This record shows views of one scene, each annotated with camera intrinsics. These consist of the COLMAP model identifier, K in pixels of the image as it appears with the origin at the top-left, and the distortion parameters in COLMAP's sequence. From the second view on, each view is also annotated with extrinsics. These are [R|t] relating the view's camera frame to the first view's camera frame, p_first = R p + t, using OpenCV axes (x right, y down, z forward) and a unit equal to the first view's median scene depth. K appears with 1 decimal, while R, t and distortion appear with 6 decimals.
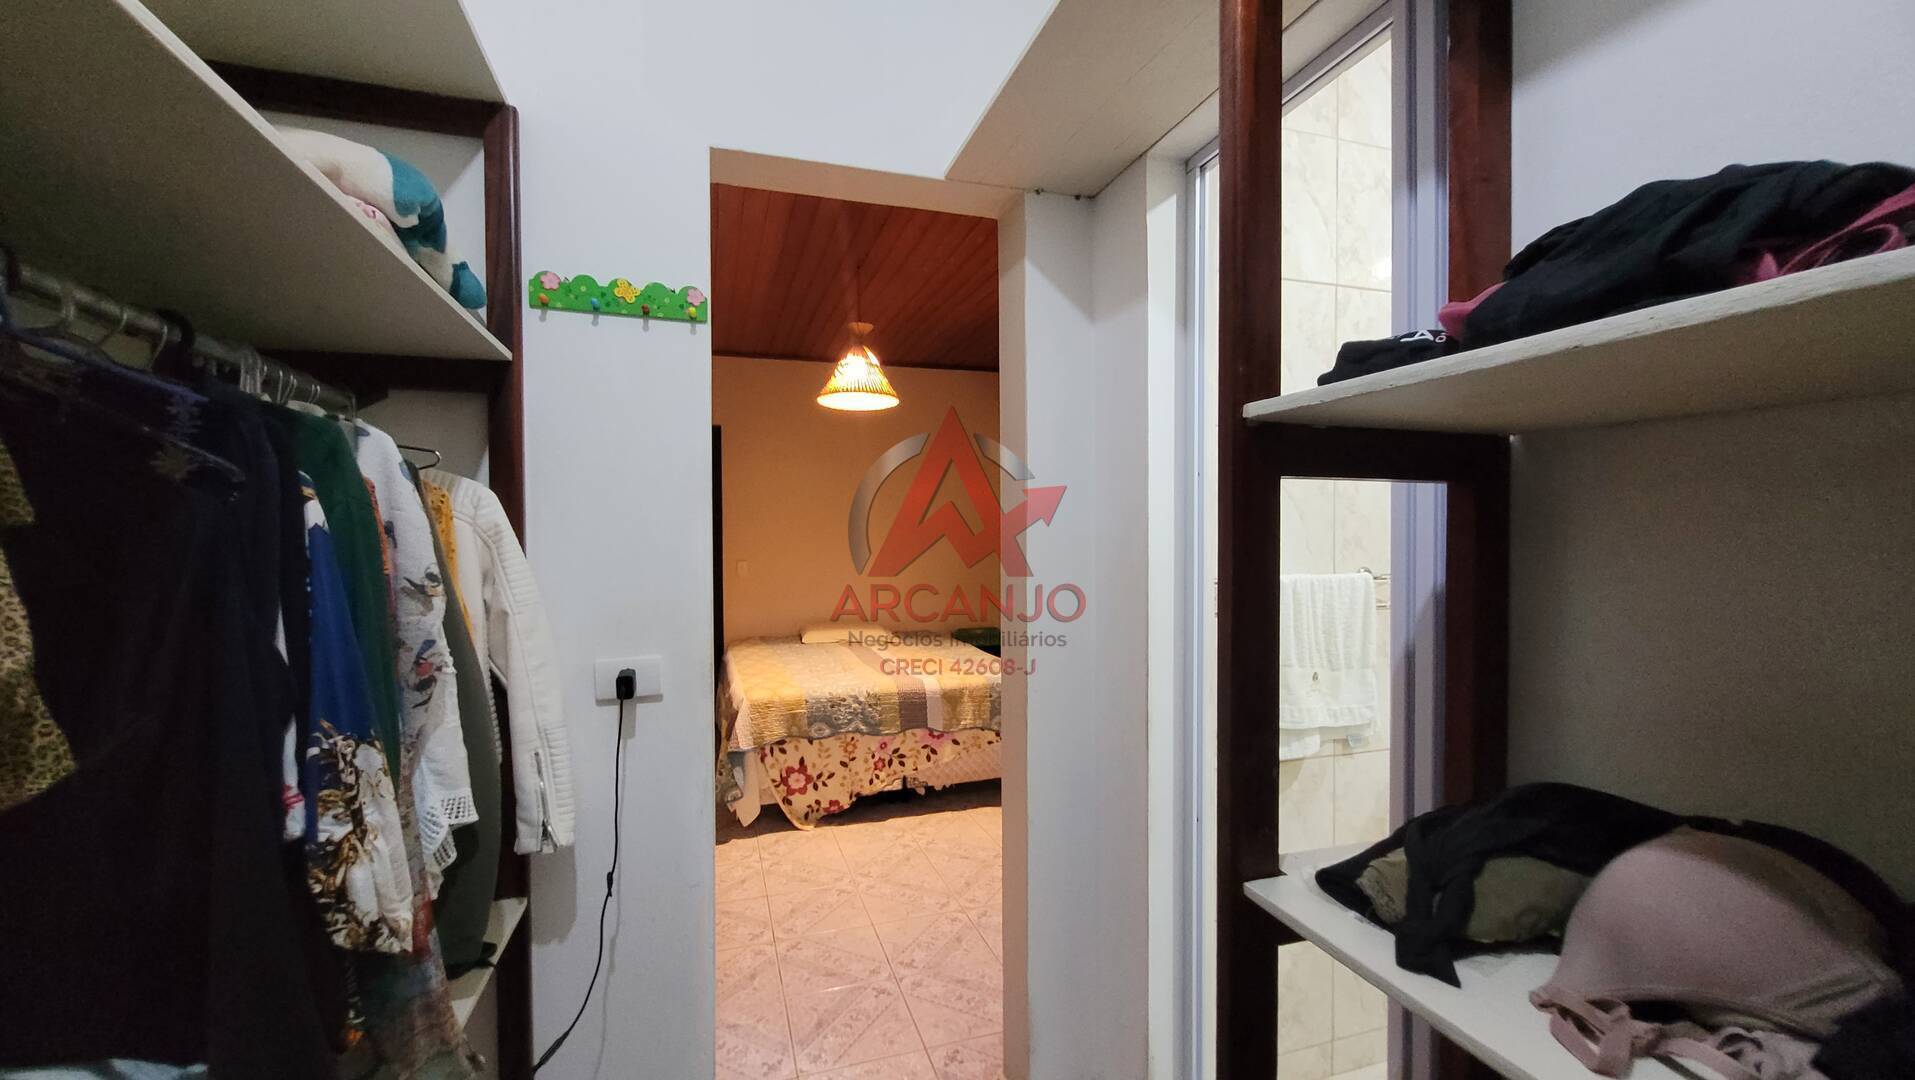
lens RADIAL K [[759.1, 0, 961.1], [0, 759.1, 547.7], [0, 0, 1]] dist [-0.045147, -0.000038]
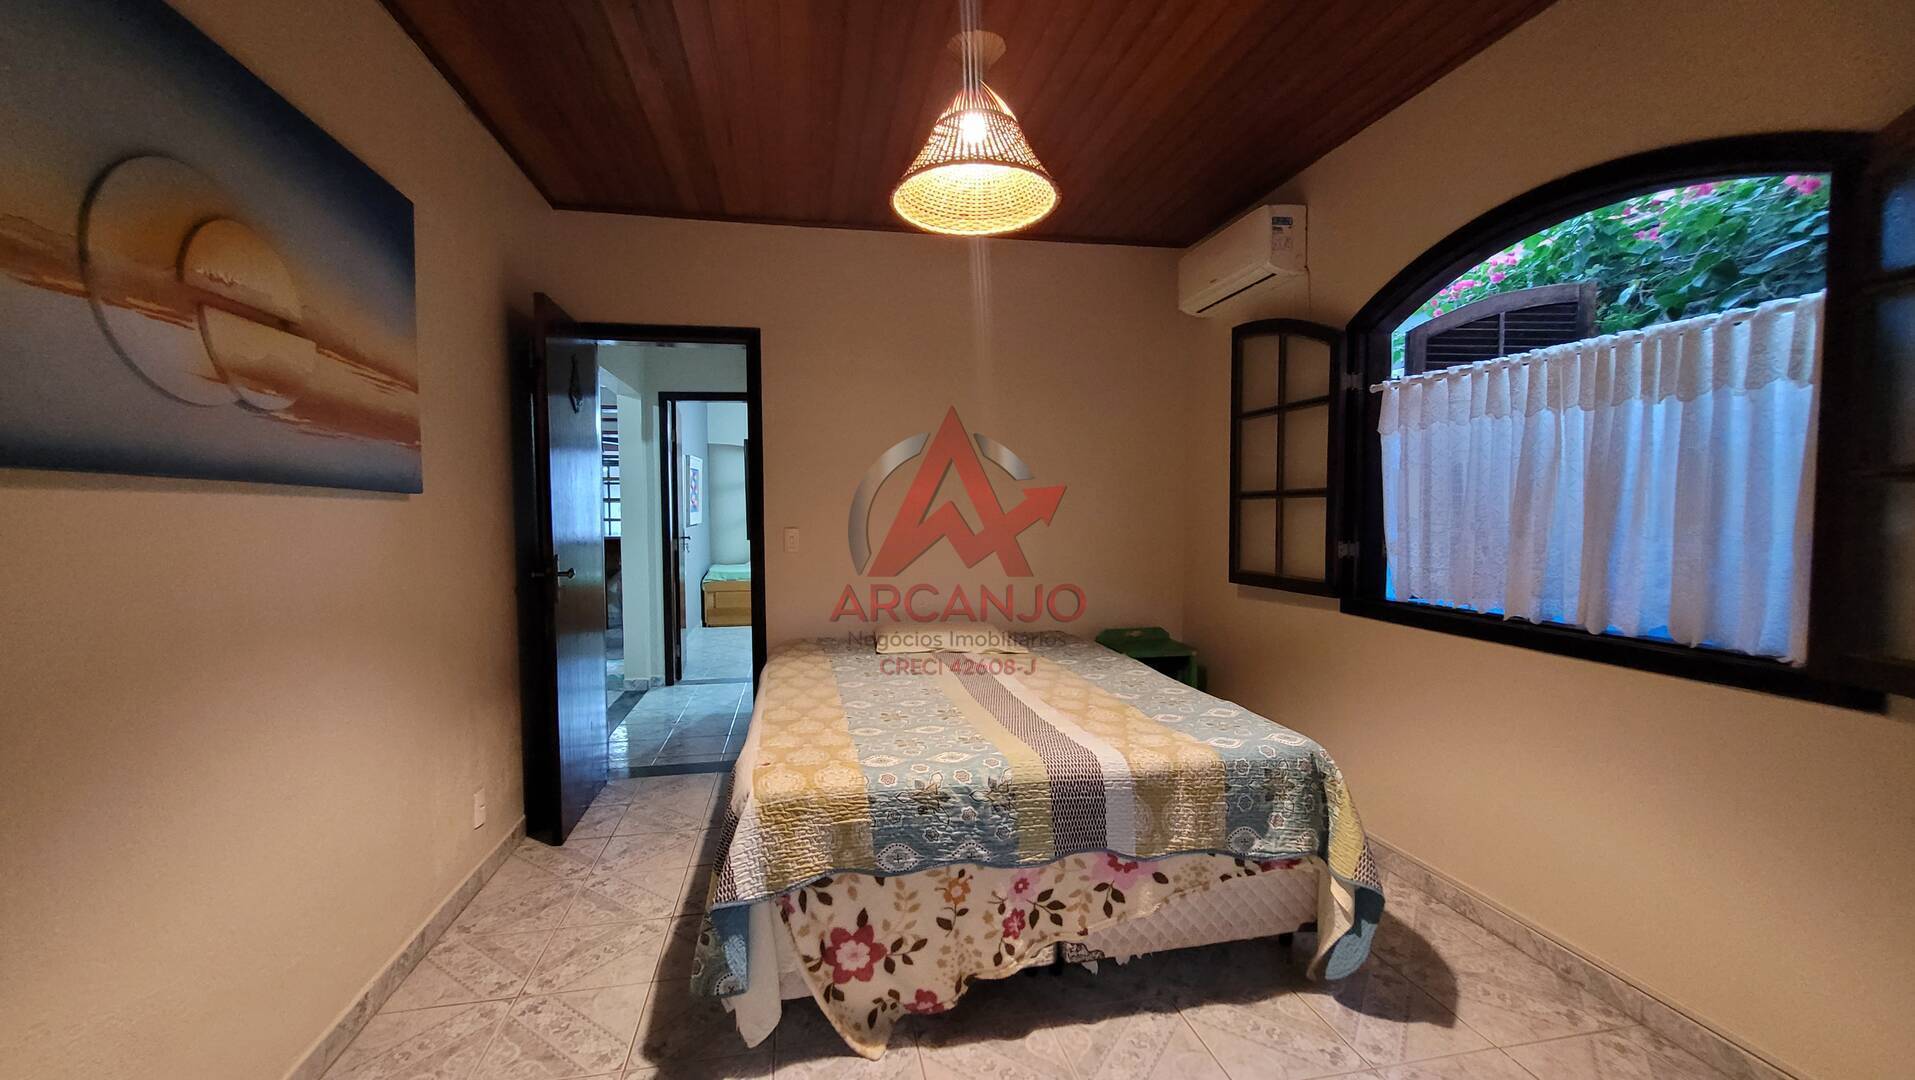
lens RADIAL K [[748.5, 0, 945.1], [0, 748.5, 545.1], [0, 0, 1]] dist [0.002808, -0.000175]
pose [[0.990585, 0.002705, -0.136869, -0.086344], [0.001756, 0.999471, 0.032462, 0.015955], [0.136884, -0.032397, 0.990057, 0.507922]]
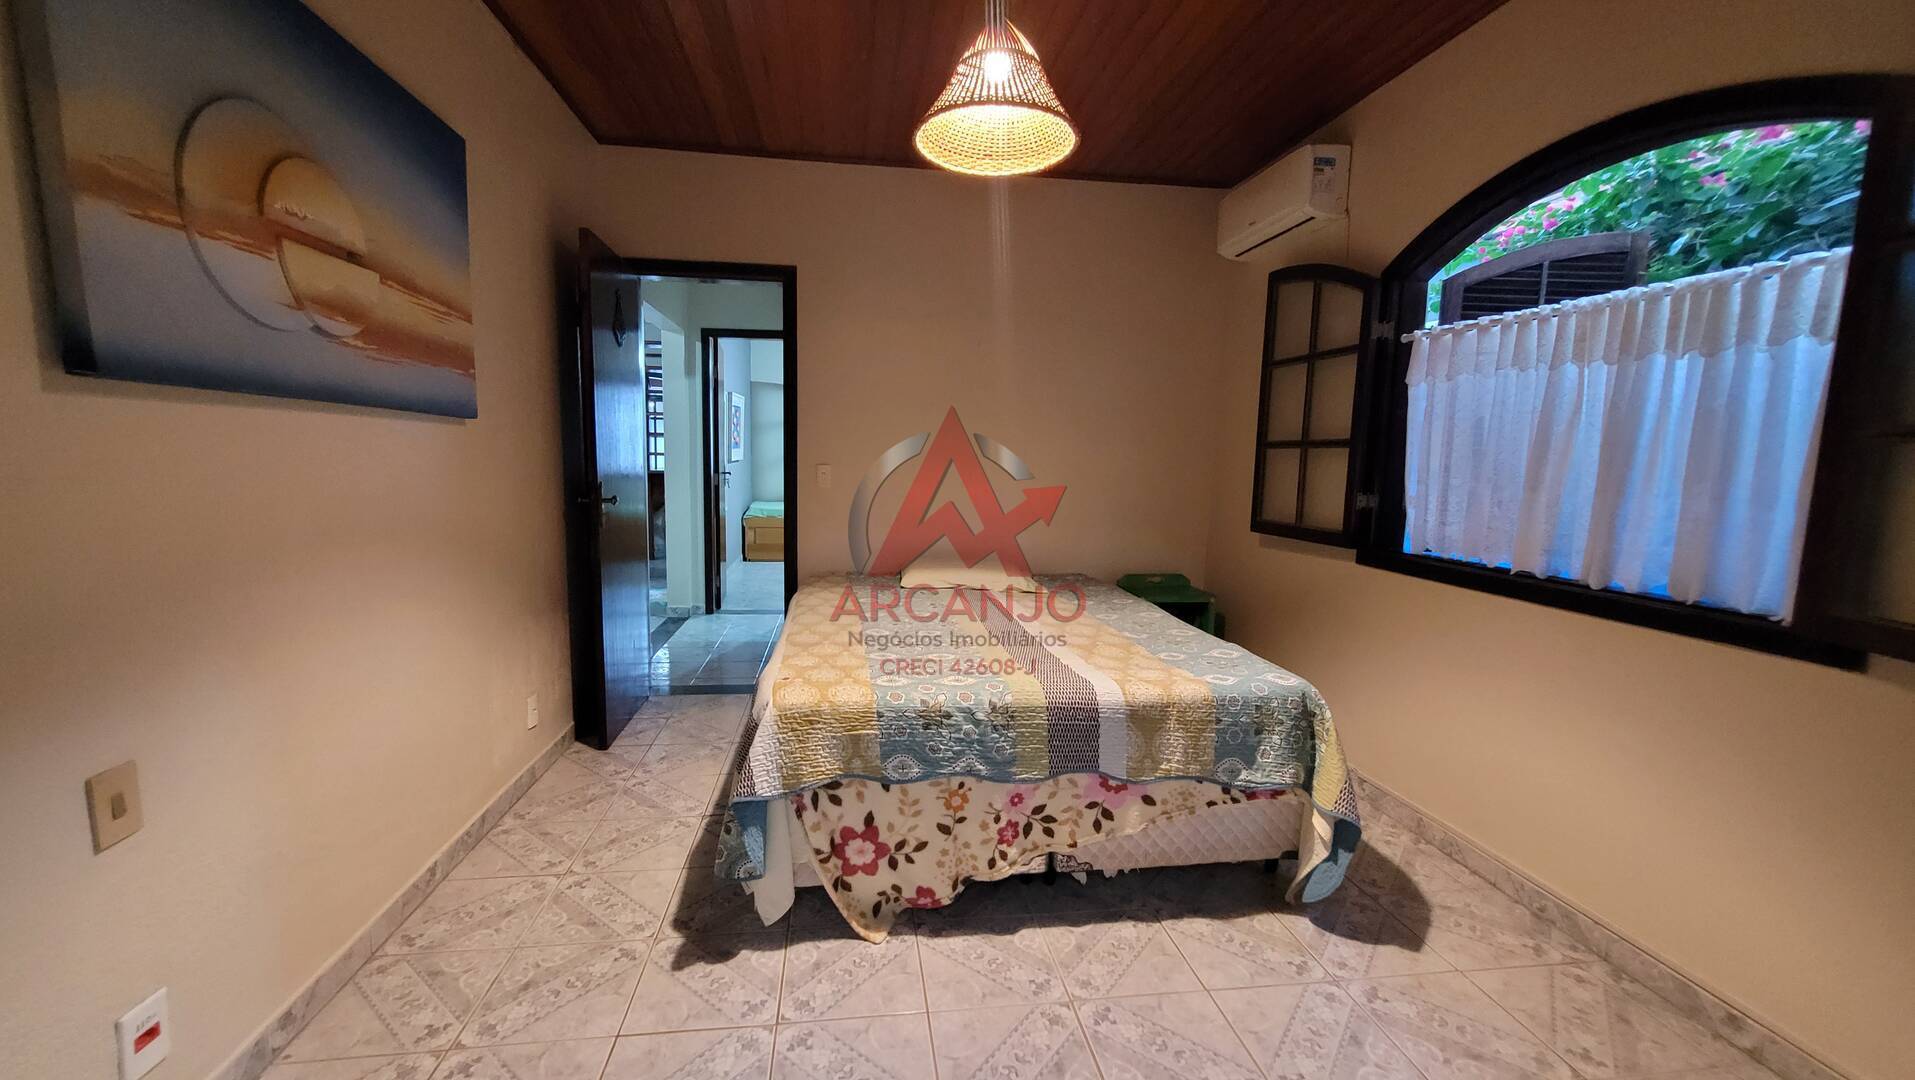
lens RADIAL K [[748.5, 0, 945.1], [0, 748.5, 545.1], [0, 0, 1]] dist [0.002808, -0.000175]
pose [[0.980688, 0.047880, -0.189628, -0.060144], [-0.028095, 0.994003, 0.105682, 0.021837], [0.193551, -0.098314, 0.976152, 0.483240]]
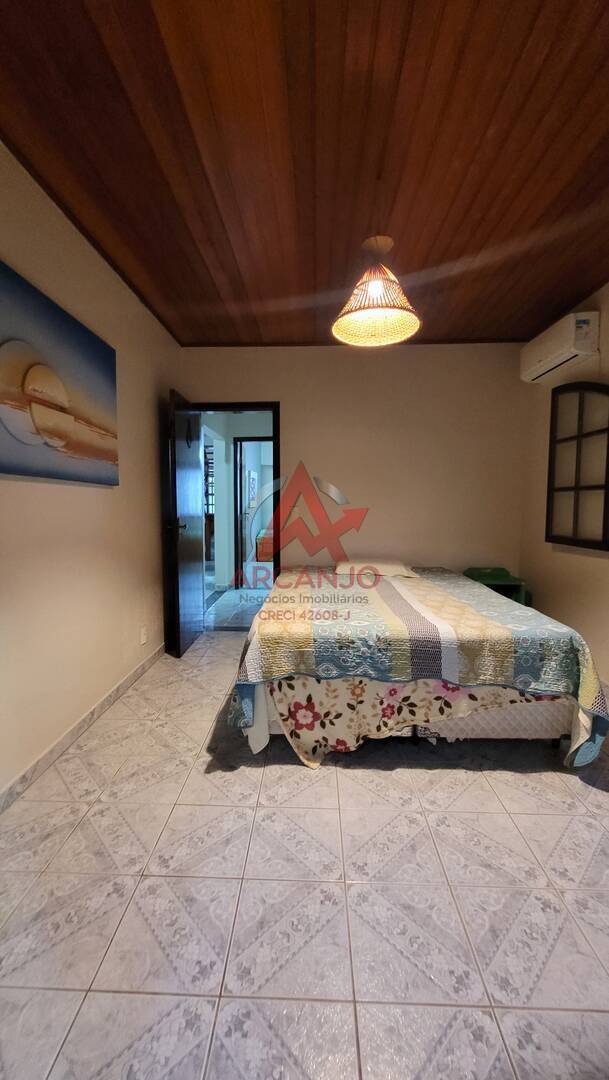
lens RADIAL K [[421.7, 0, 300.5], [0, 421.7, 534.2], [0, 0, 1]] dist [0.000250, -0.000276]
pose [[0.934790, 0.031362, -0.353814, -0.029265], [-0.010532, 0.998104, 0.060646, 0.029189], [0.355045, -0.052965, 0.933347, 0.472861]]
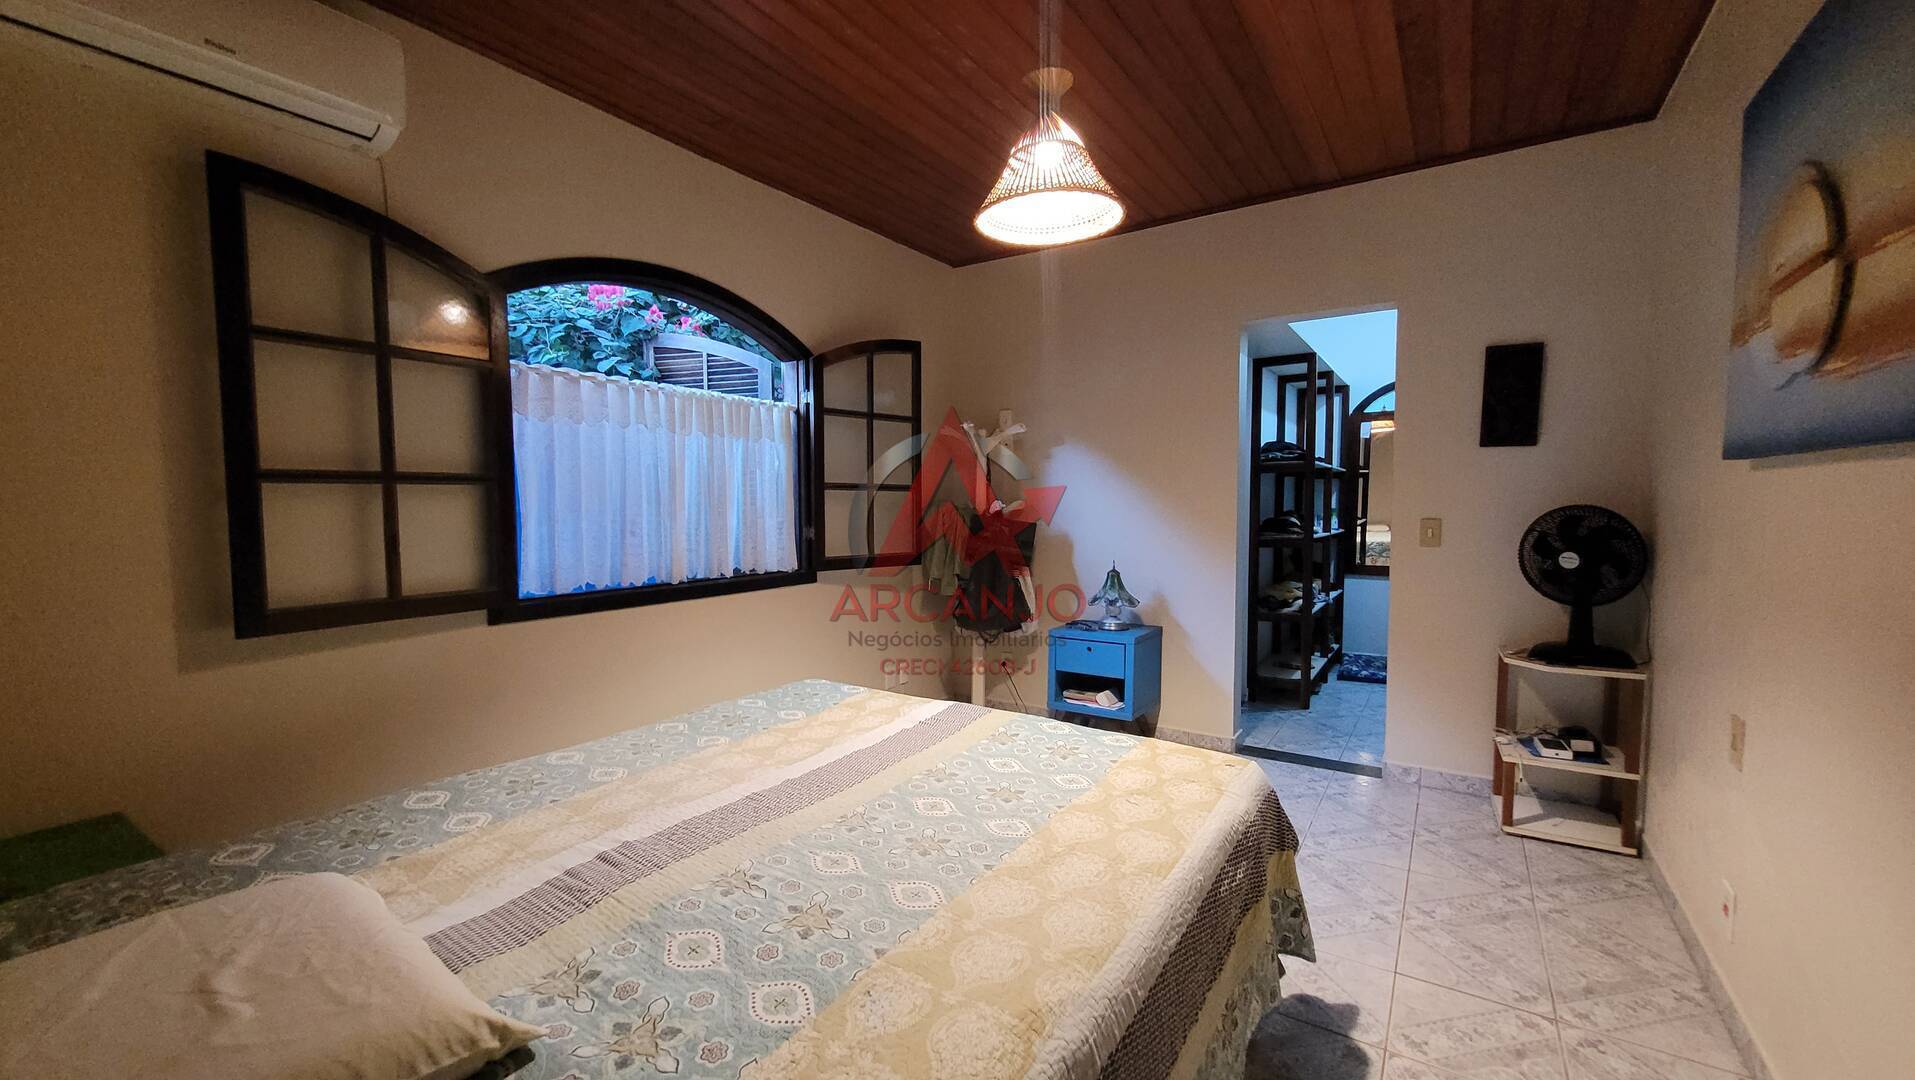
lens RADIAL K [[748.5, 0, 945.1], [0, 748.5, 545.1], [0, 0, 1]] dist [0.002808, -0.000175]
pose [[-0.601231, -0.043241, 0.797905, -0.543697], [0.019697, 0.997429, 0.068896, 0.005998], [-0.798833, 0.057139, -0.598834, 1.418251]]
